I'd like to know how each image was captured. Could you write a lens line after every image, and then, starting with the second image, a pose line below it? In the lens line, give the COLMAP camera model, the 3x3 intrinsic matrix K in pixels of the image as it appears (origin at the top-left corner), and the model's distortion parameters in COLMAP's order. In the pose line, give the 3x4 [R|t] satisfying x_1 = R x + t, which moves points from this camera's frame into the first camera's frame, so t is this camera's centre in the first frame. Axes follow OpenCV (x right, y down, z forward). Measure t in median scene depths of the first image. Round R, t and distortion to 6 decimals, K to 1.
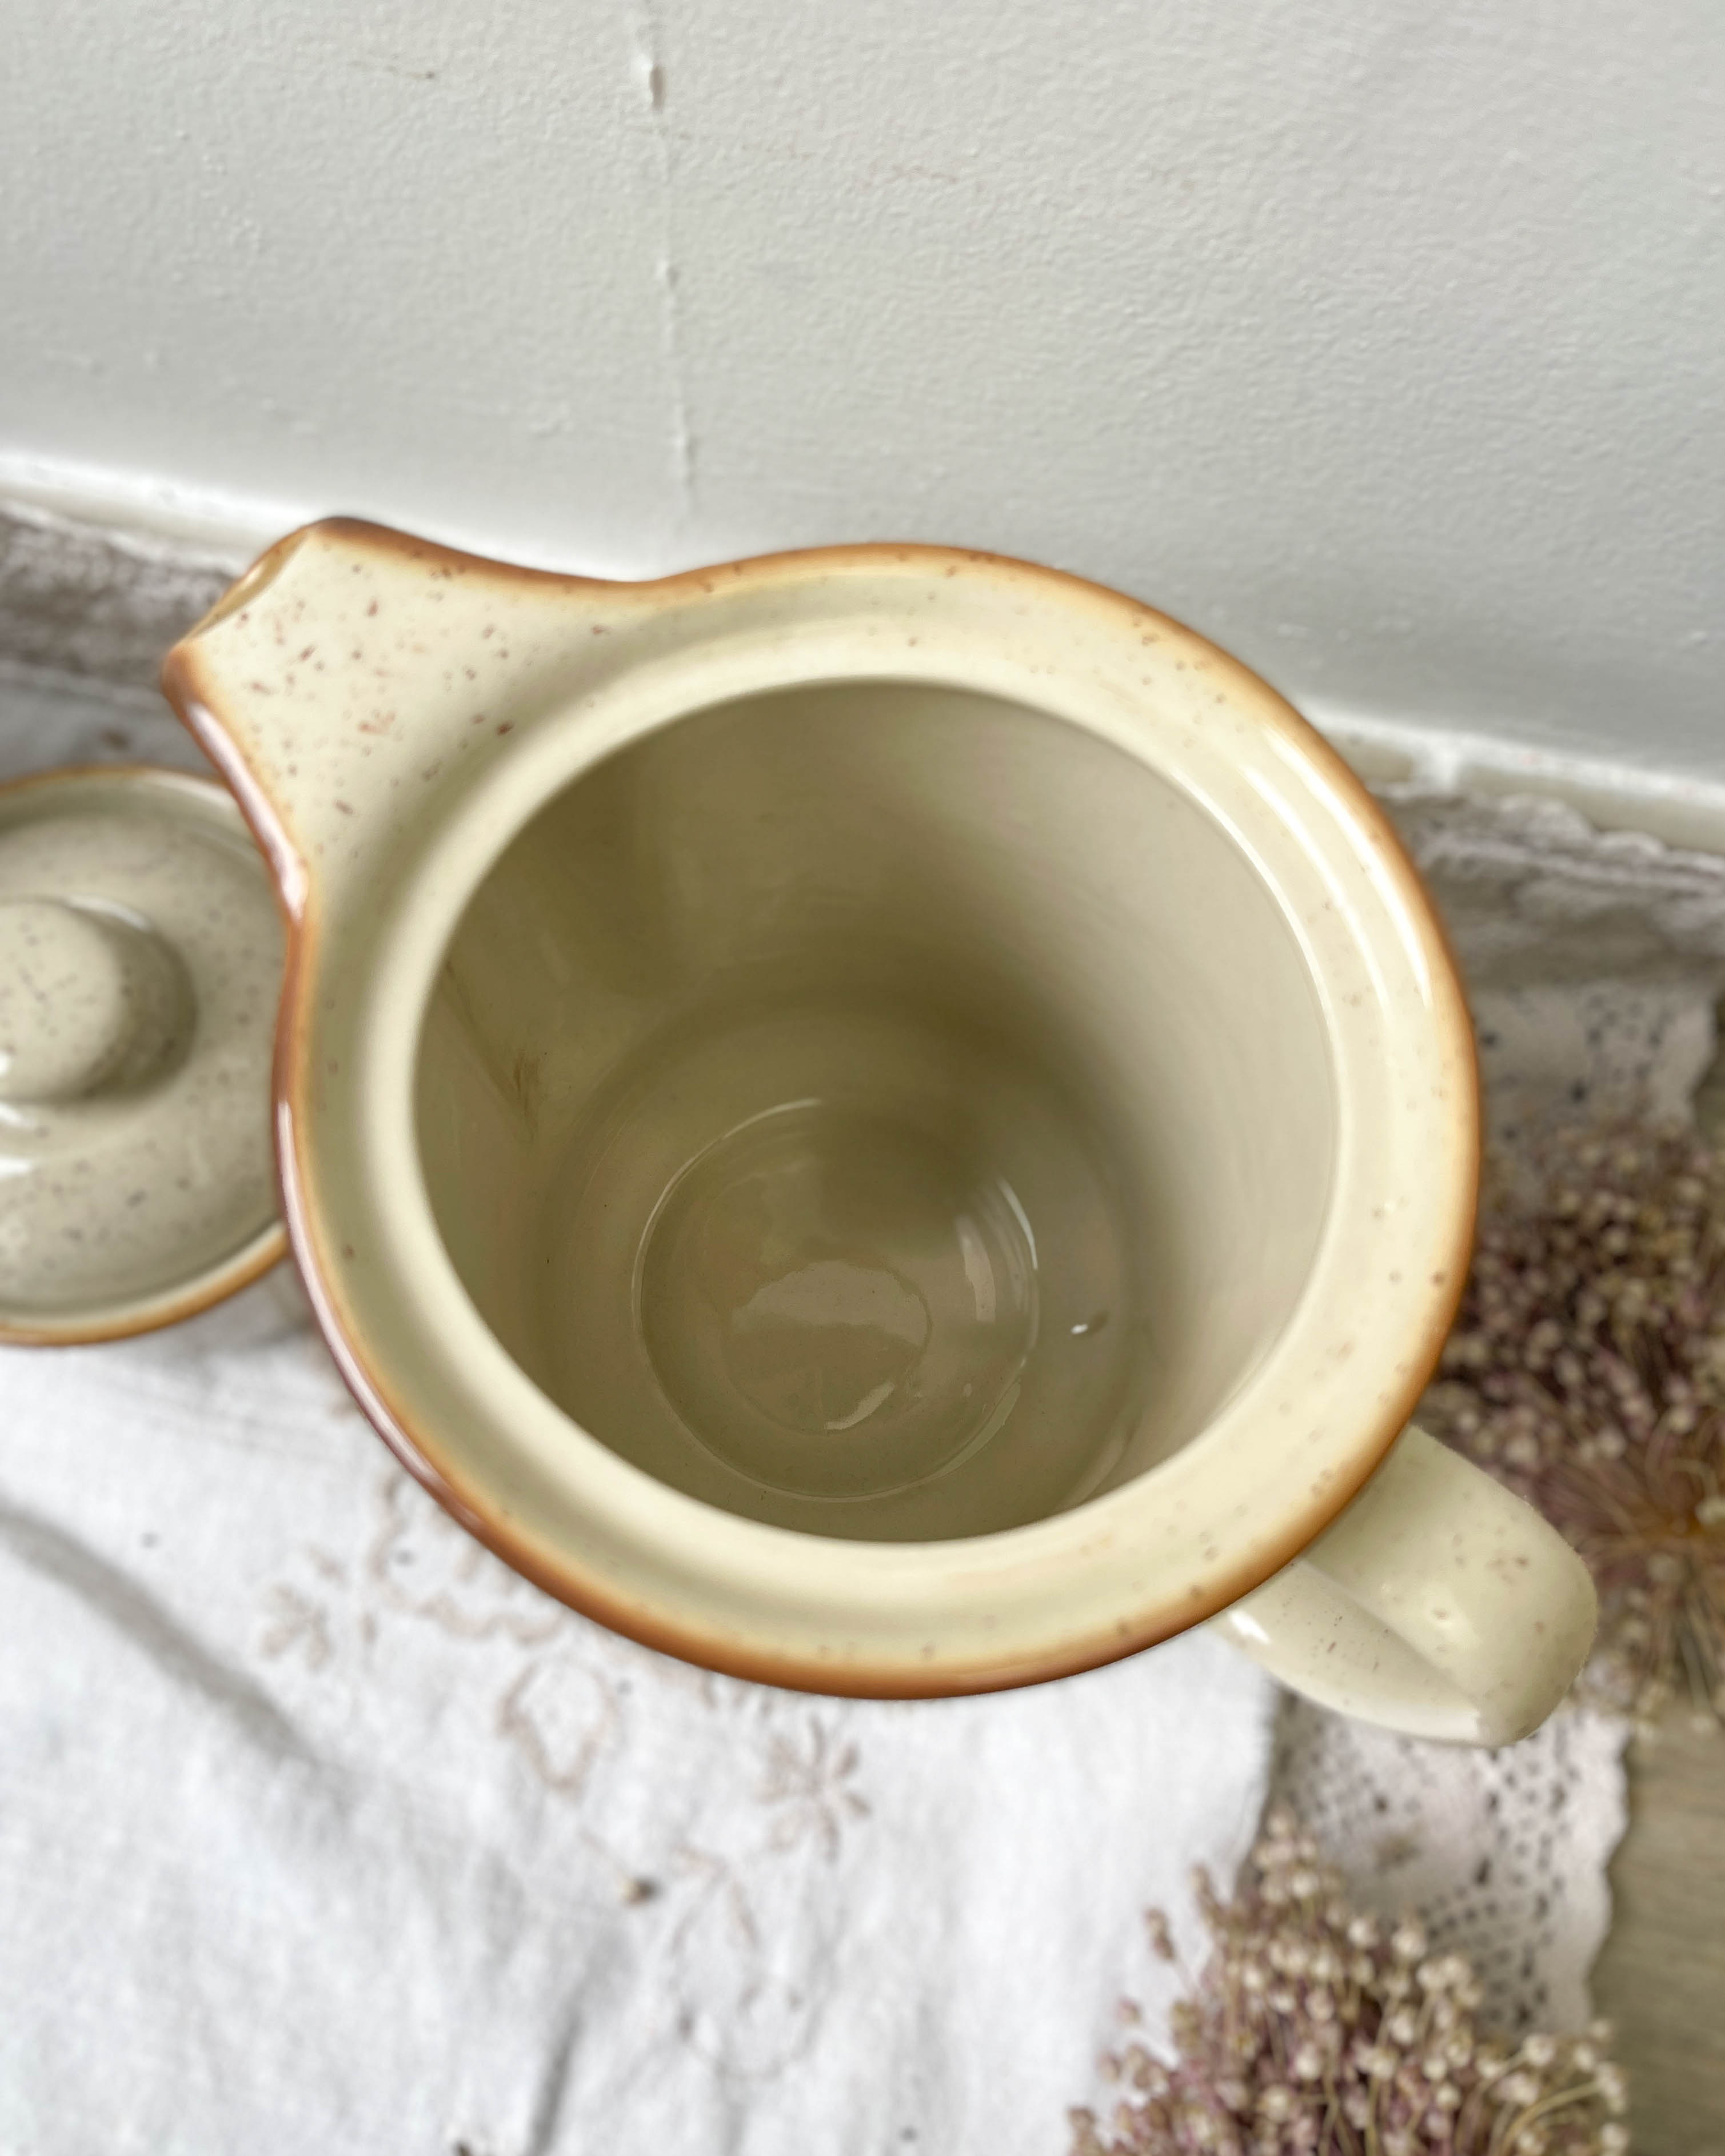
lens RADIAL K [[1792.9, 0, 891.0], [0, 1792.9, 1020.1], [0, 0, 1]] dist [0.015611, -0.022725]
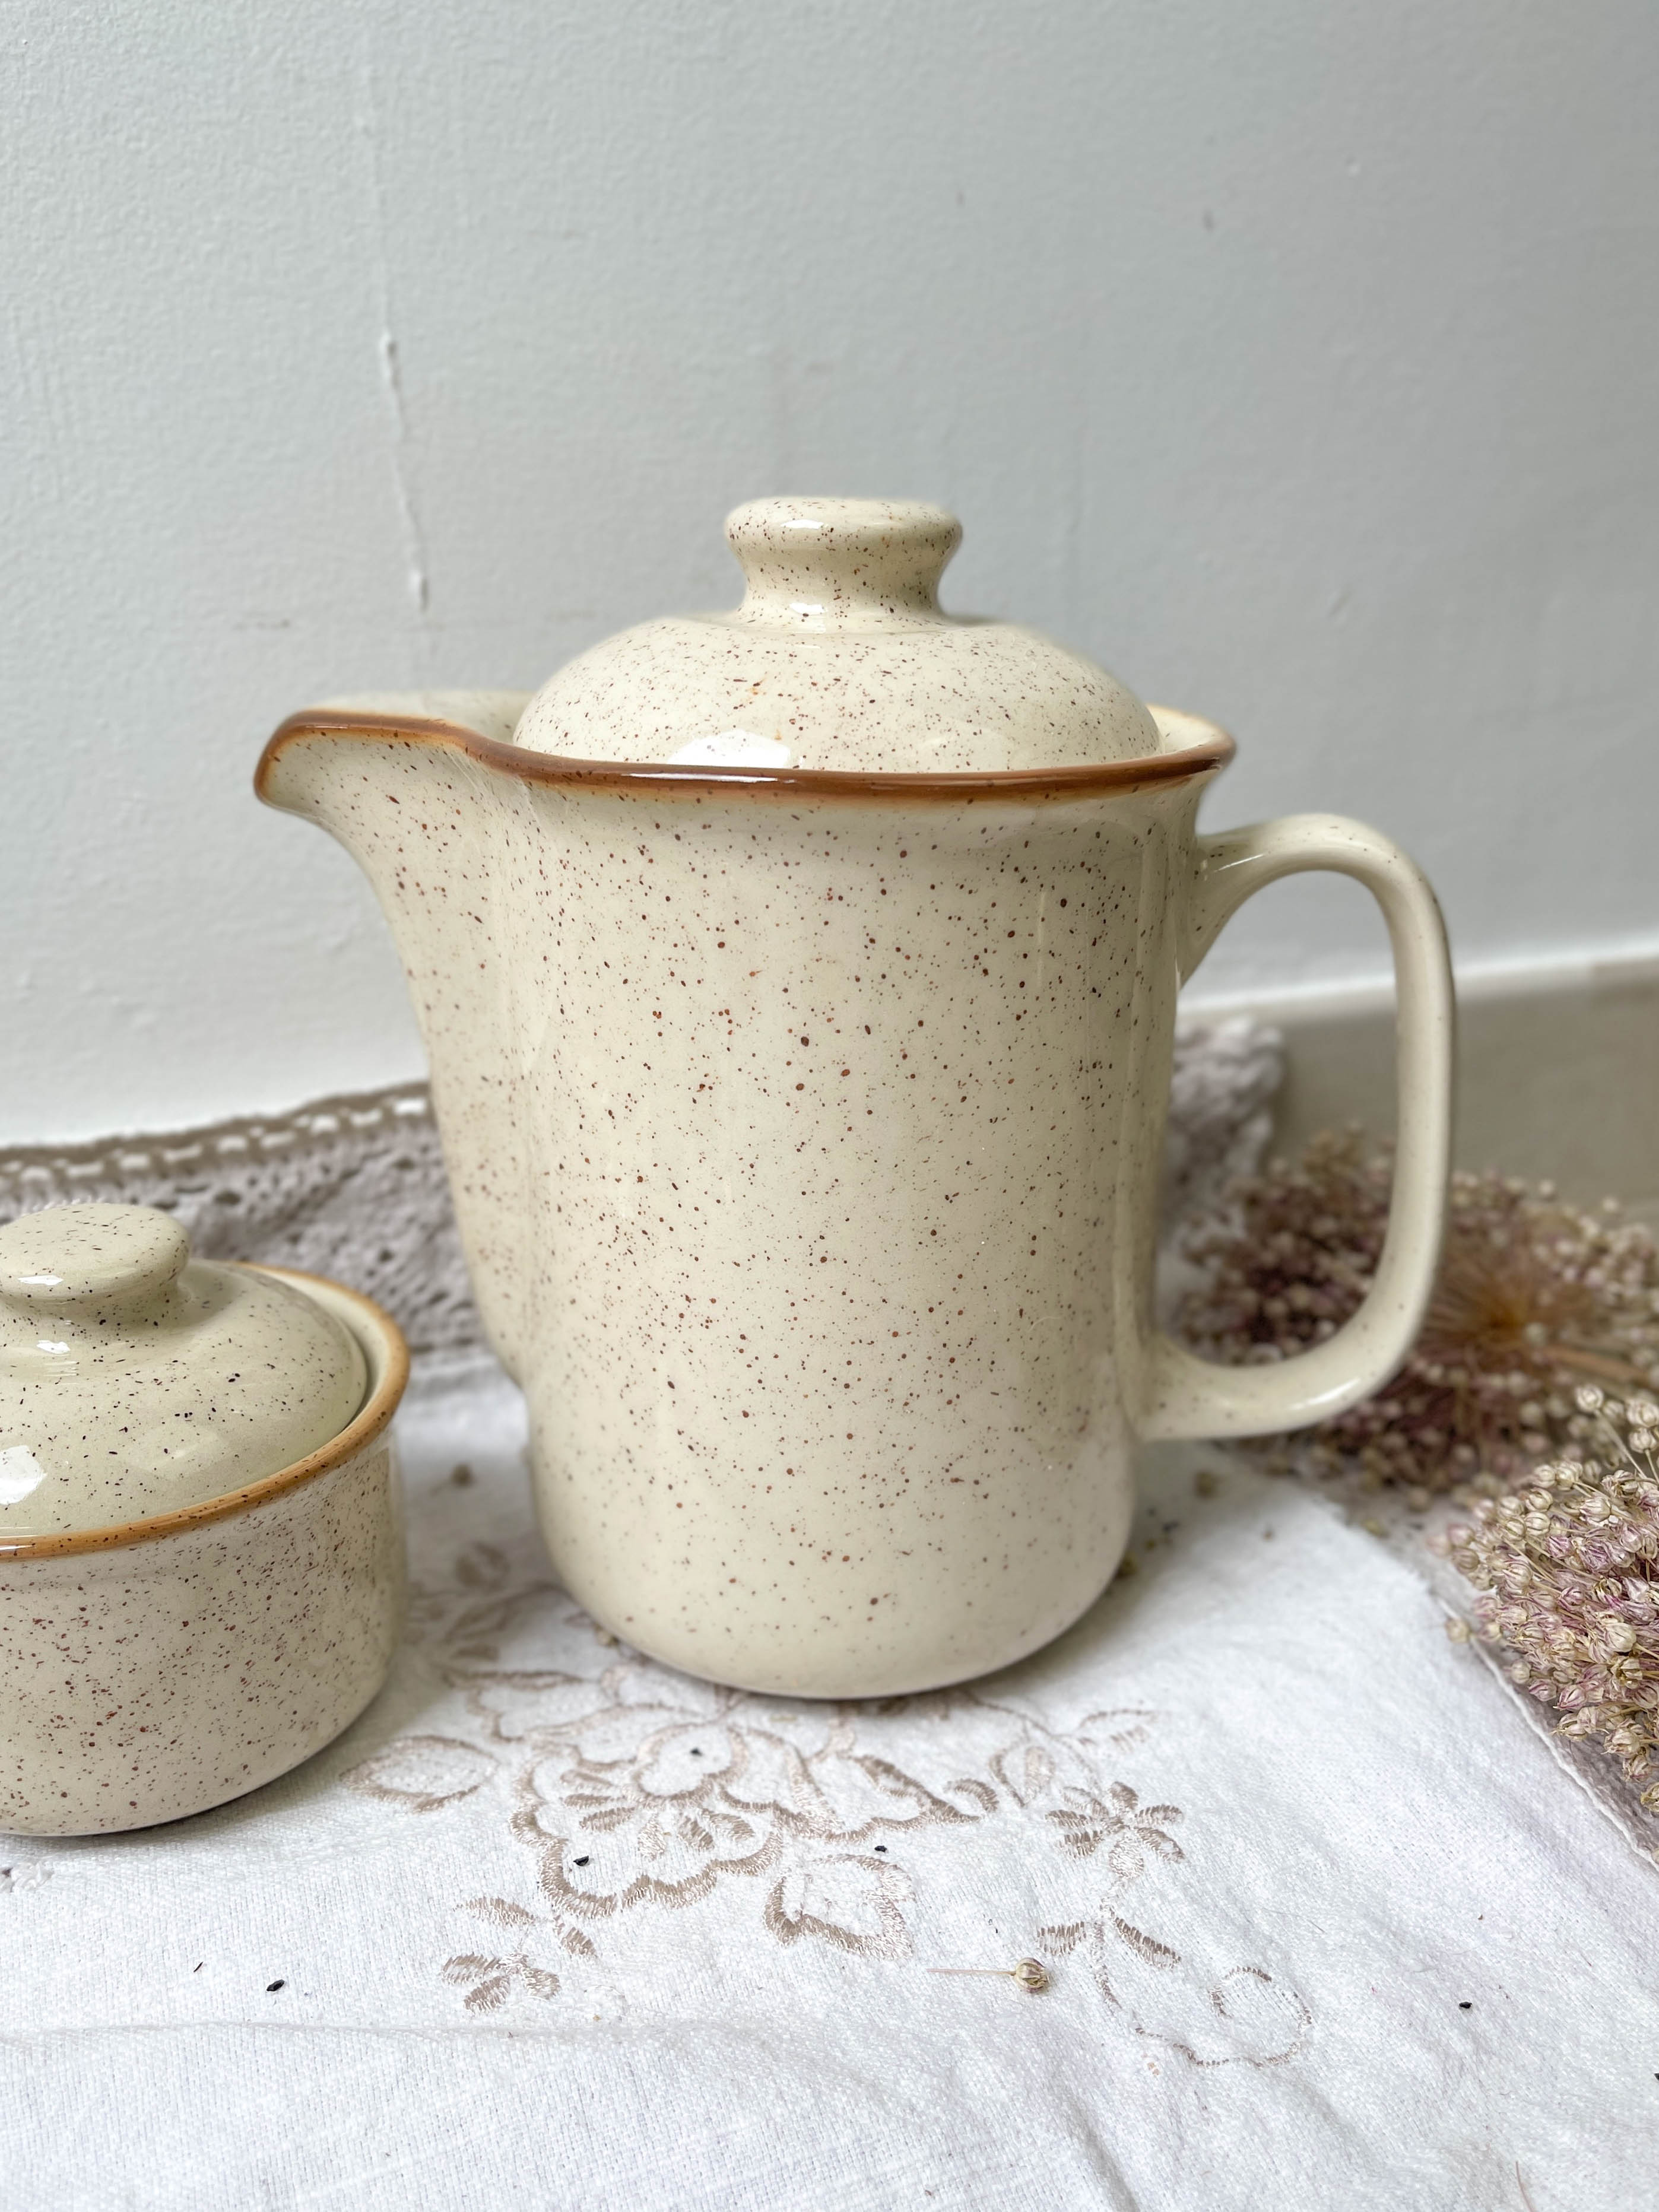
lens RADIAL K [[1851.8, 0, 823.6], [0, 1851.8, 1163.4], [0, 0, 1]] dist [0.039071, -0.051715]
pose [[0.830984, -0.230909, 0.506109, -0.760543], [0.539871, 0.554188, -0.633573, 1.028109], [-0.134182, 0.799723, 0.585183, 0.290268]]
